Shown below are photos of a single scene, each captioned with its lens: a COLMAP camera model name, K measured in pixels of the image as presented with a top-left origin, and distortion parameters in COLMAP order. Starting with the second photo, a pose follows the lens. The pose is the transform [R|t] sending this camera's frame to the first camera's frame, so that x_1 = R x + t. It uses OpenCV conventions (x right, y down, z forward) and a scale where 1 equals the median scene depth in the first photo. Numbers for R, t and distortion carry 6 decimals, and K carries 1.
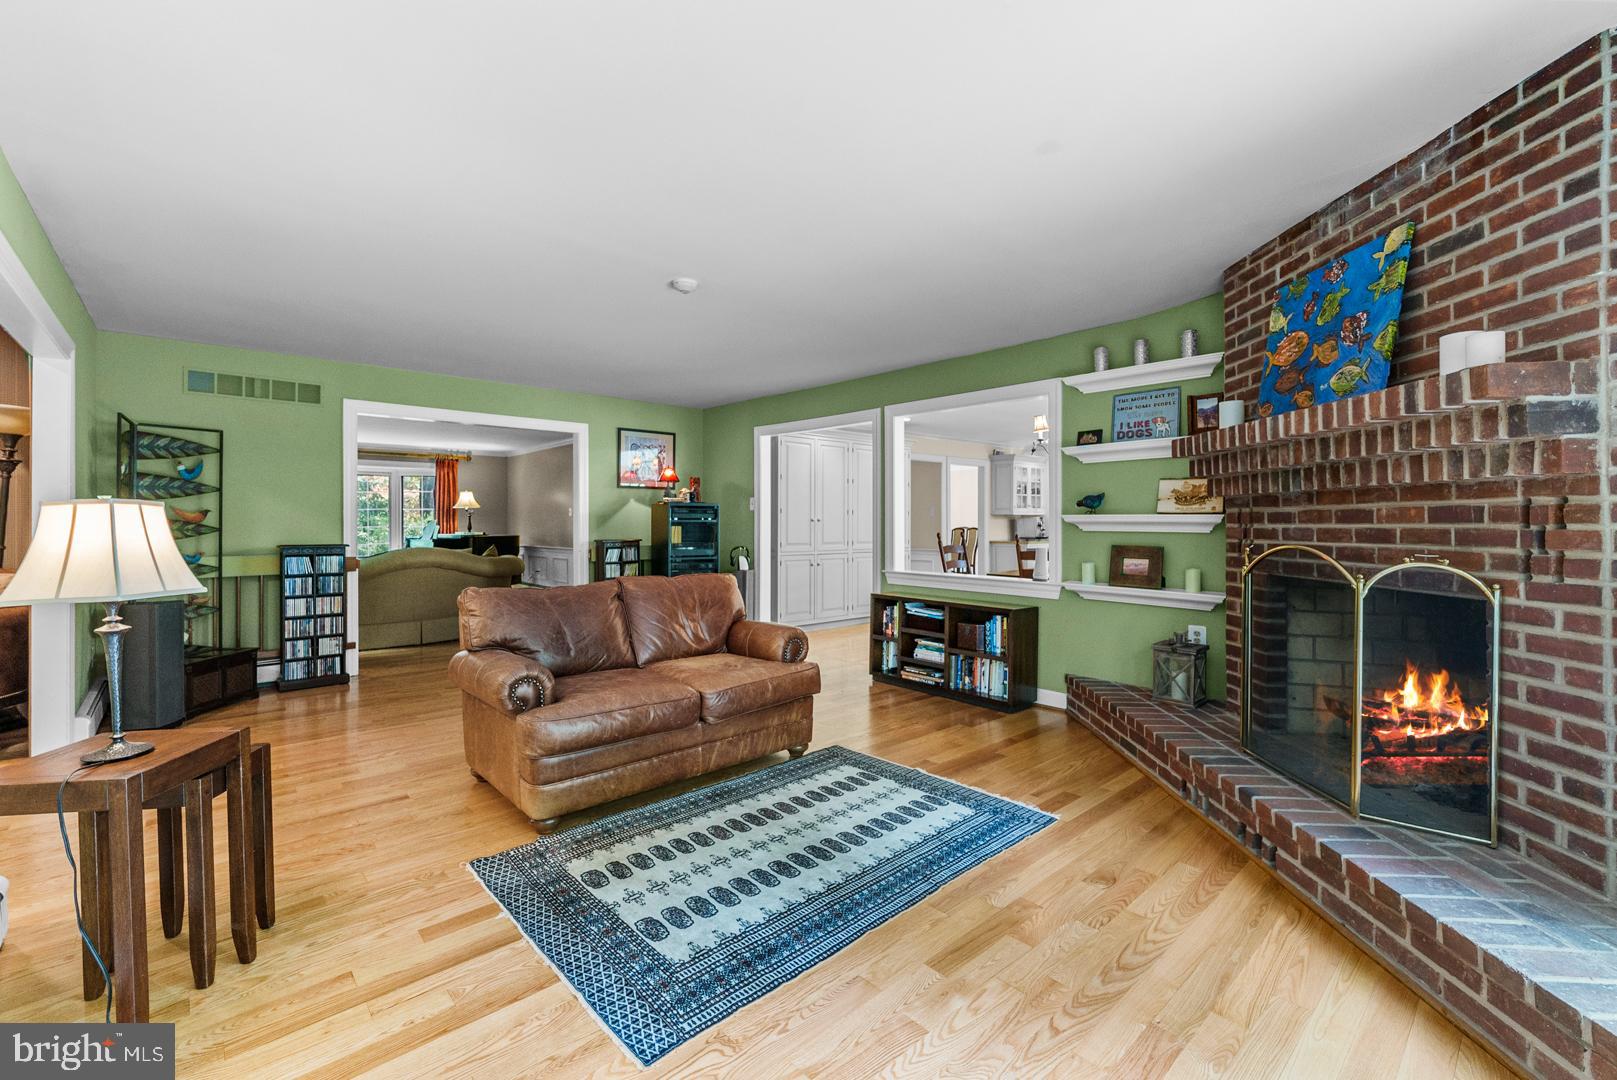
lens RADIAL K [[675.9, 0, 813.0], [0, 675.9, 524.0], [0, 0, 1]] dist [-0.000365, -0.000124]
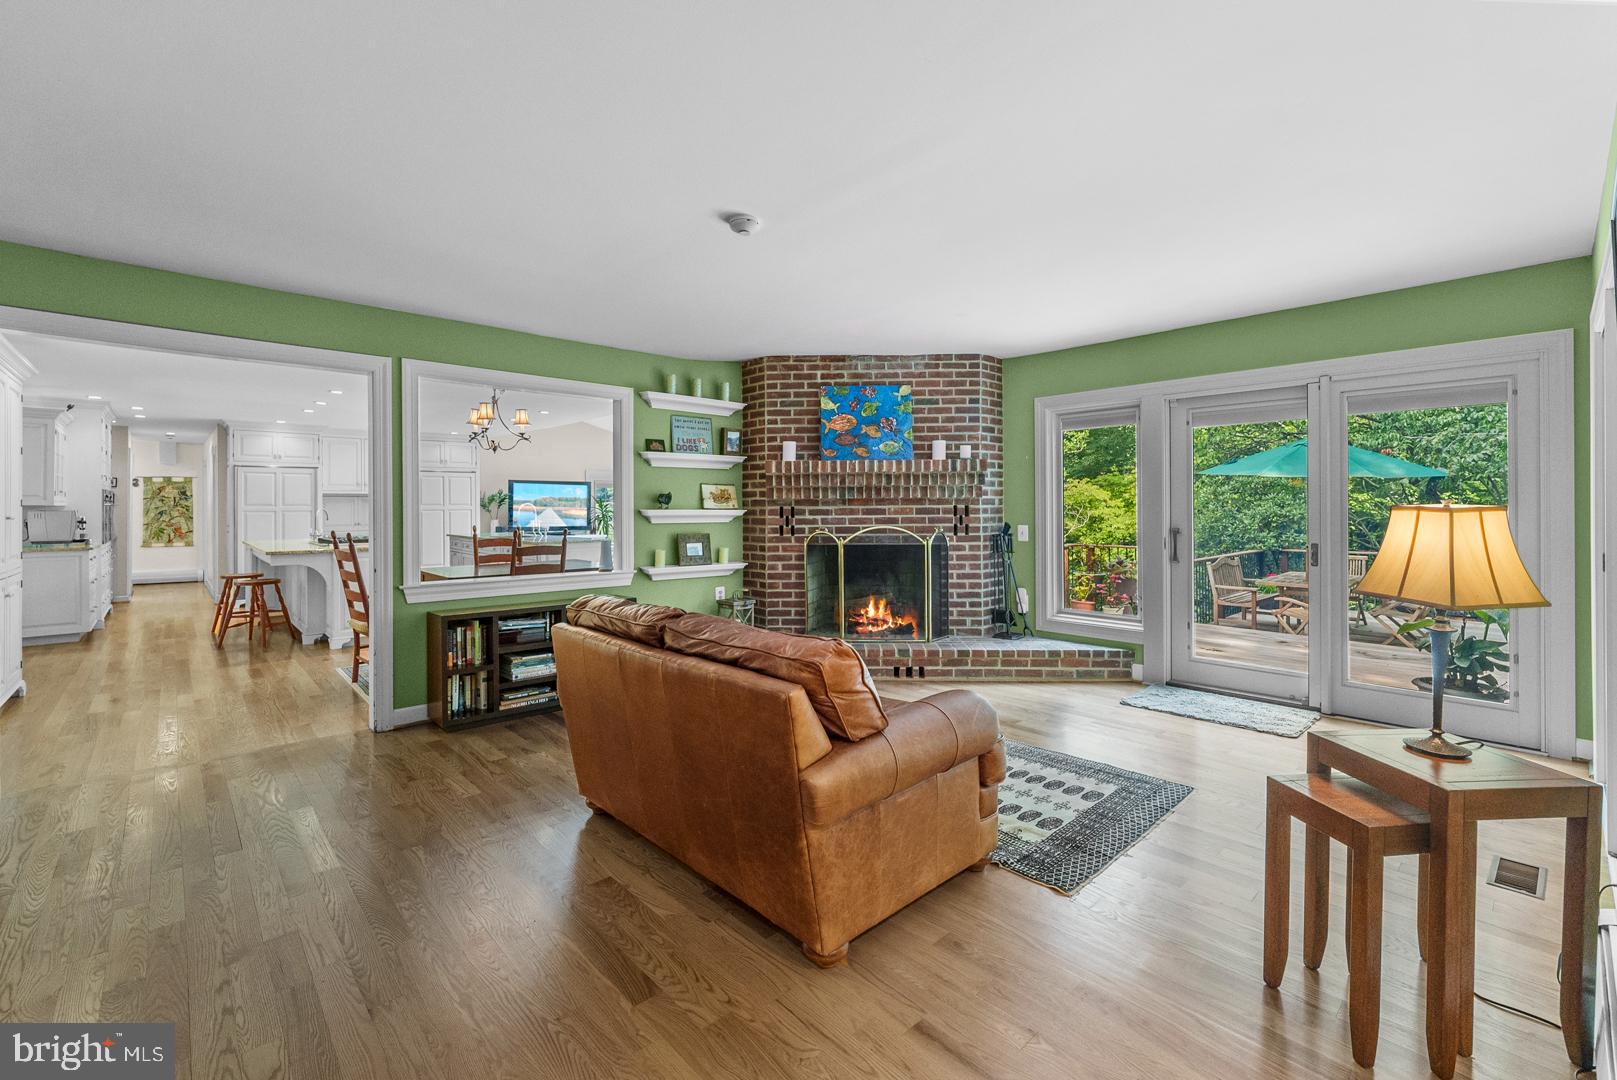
lens RADIAL K [[684.6, 0, 781.6], [0, 684.6, 507.3], [0, 0, 1]] dist [0.000340, 0.000056]
pose [[0.022321, 0.002038, 0.999749, -1.327262], [0.008407, 0.999962, -0.002226, -0.022822], [-0.999716, 0.008455, 0.022303, 1.248344]]
